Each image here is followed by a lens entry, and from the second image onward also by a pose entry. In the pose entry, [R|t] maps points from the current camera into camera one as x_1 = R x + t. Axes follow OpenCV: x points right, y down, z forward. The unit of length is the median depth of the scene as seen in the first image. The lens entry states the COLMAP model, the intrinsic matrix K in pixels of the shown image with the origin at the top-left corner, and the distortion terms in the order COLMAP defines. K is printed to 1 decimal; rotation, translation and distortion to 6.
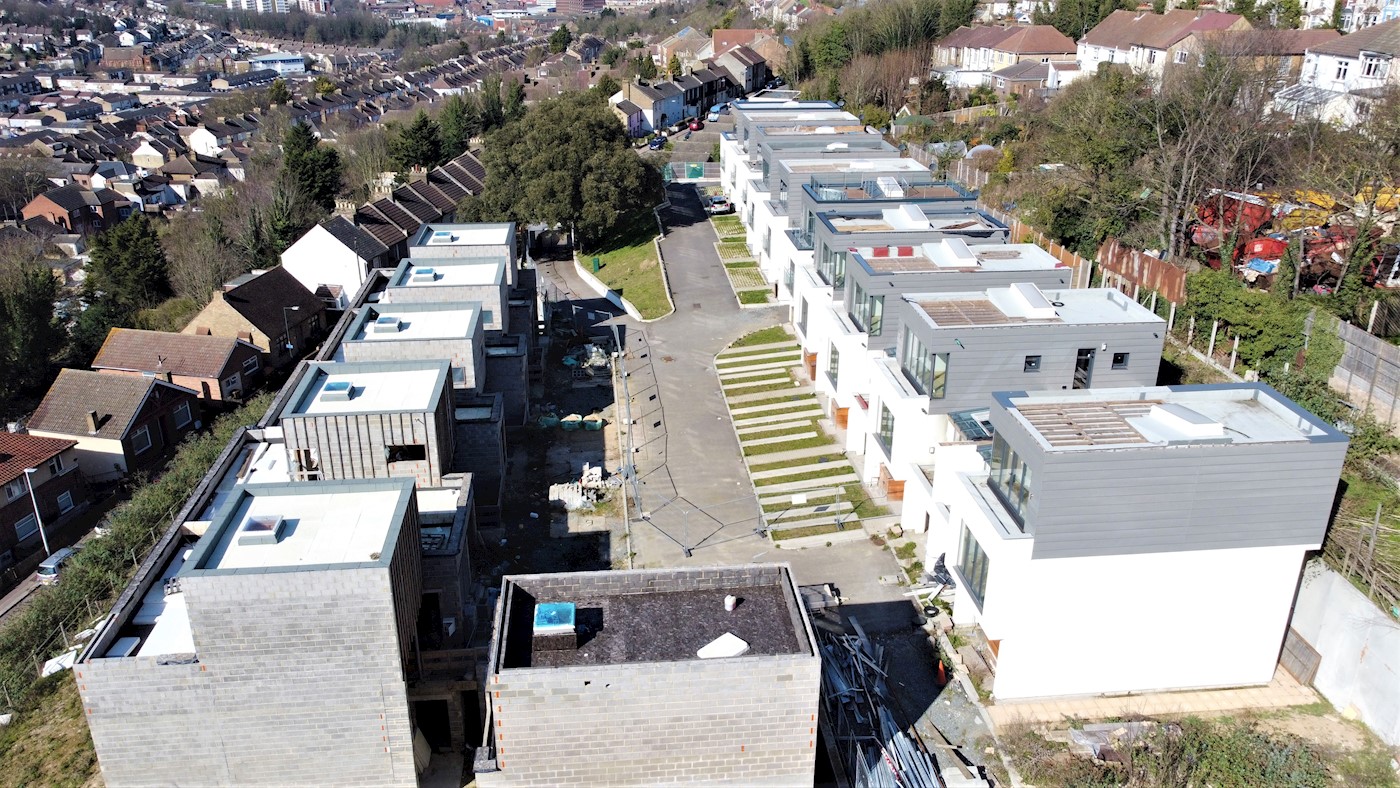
lens RADIAL K [[1065.2, 0, 700.1], [0, 1065.2, 393.4], [0, 0, 1]] dist [-0.004000, -0.000583]
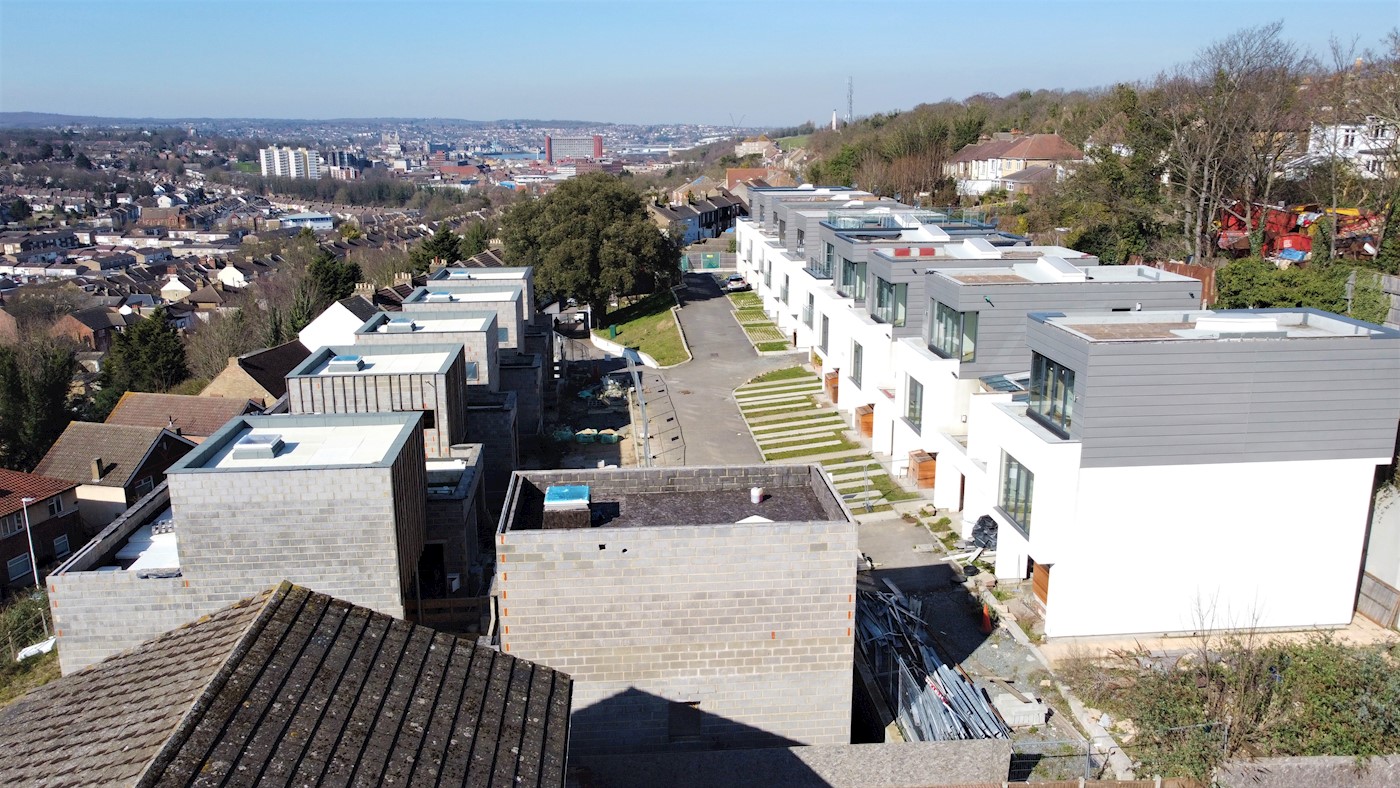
lens RADIAL K [[1065.2, 0, 700.1], [0, 1065.2, 395.2], [0, 0, 1]] dist [-0.004000, -0.000583]
pose [[0.999895, -0.005103, -0.013597, -0.004712], [0.002997, 0.988581, -0.150663, 0.147690], [0.014211, 0.150606, 0.988492, 0.042836]]
